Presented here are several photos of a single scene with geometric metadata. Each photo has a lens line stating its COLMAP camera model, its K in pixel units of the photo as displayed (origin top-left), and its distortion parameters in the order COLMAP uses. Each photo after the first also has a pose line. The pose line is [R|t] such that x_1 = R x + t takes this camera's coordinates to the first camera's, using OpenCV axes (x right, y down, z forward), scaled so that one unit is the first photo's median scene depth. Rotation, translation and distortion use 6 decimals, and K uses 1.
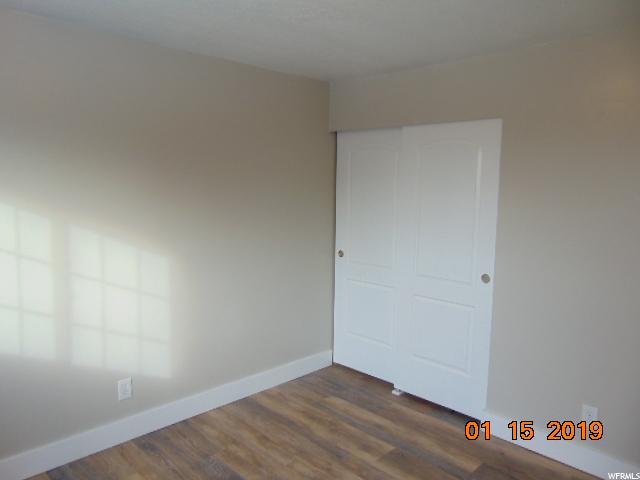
lens RADIAL K [[477.6, 0, 320.0], [0, 477.6, 239.1], [0, 0, 1]] dist [0.003042, 0.013510]
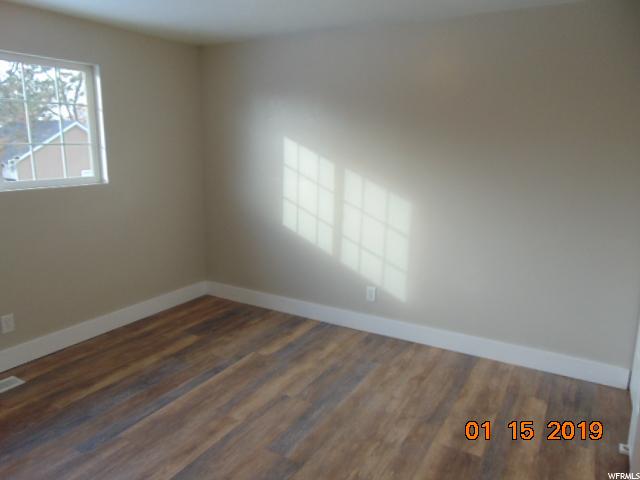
lens RADIAL K [[477.6, 0, 319.3], [0, 477.6, 240.8], [0, 0, 1]] dist [0.003042, 0.013510]
pose [[0.231001, 0.161351, -0.959481, 0.816987], [-0.119500, 0.983392, 0.136601, -0.000342], [0.965587, 0.083103, 0.246446, 0.510515]]
